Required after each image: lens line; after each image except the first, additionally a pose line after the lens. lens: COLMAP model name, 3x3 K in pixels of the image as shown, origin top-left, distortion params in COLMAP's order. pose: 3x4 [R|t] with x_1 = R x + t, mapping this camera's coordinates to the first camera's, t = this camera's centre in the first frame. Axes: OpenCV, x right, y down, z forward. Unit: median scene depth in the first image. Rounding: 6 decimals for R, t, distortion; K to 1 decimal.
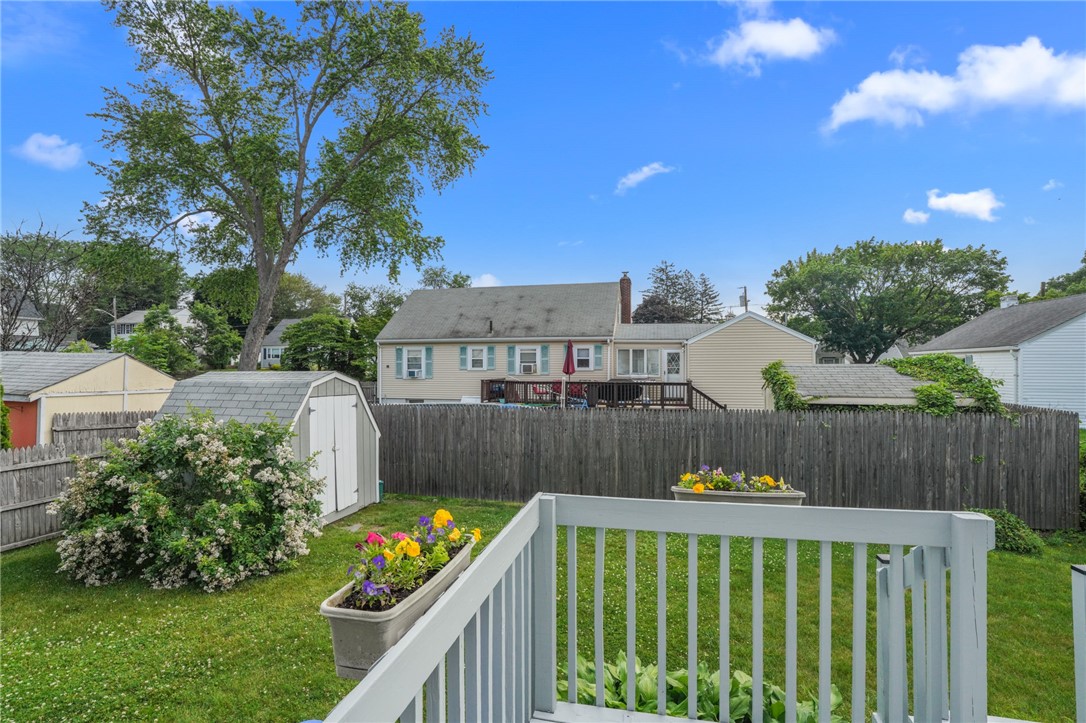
lens RADIAL K [[497.0, 0, 539.5], [0, 497.0, 366.0], [0, 0, 1]] dist [-0.068374, 0.018109]
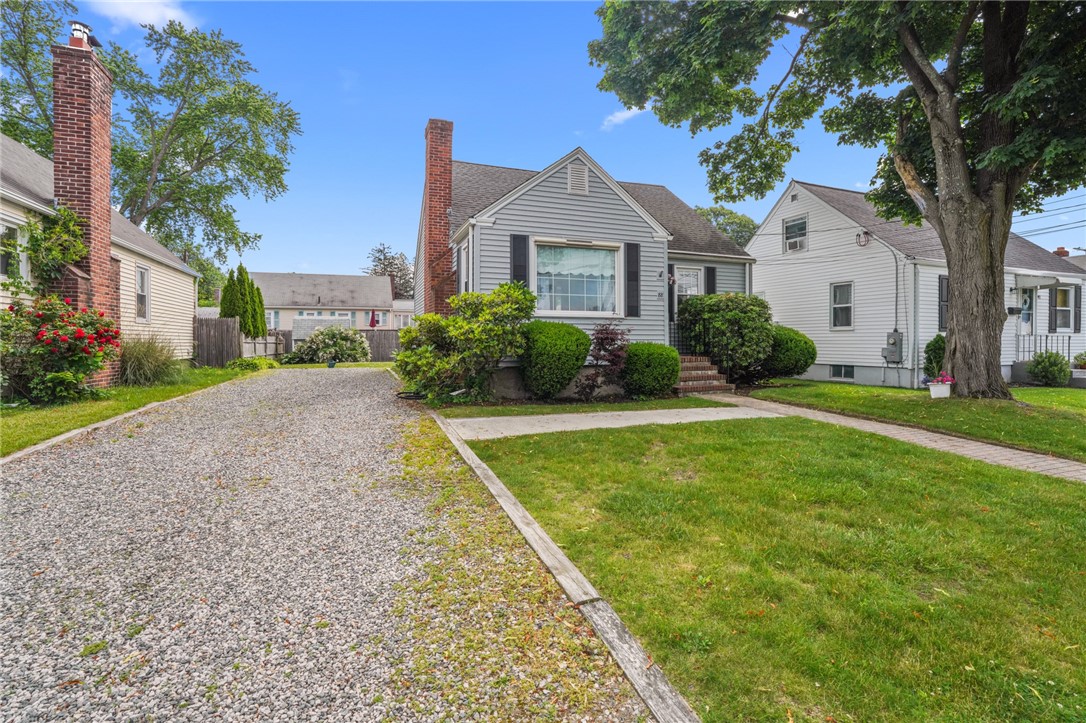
lens RADIAL K [[497.0, 0, 539.5], [0, 497.0, 366.0], [0, 0, 1]] dist [-0.068374, 0.018109]
pose [[0.834197, -0.029238, 0.550690, -0.412609], [-0.000195, 0.998578, 0.053313, 0.059601], [-0.551466, -0.044581, 0.833005, -0.857207]]
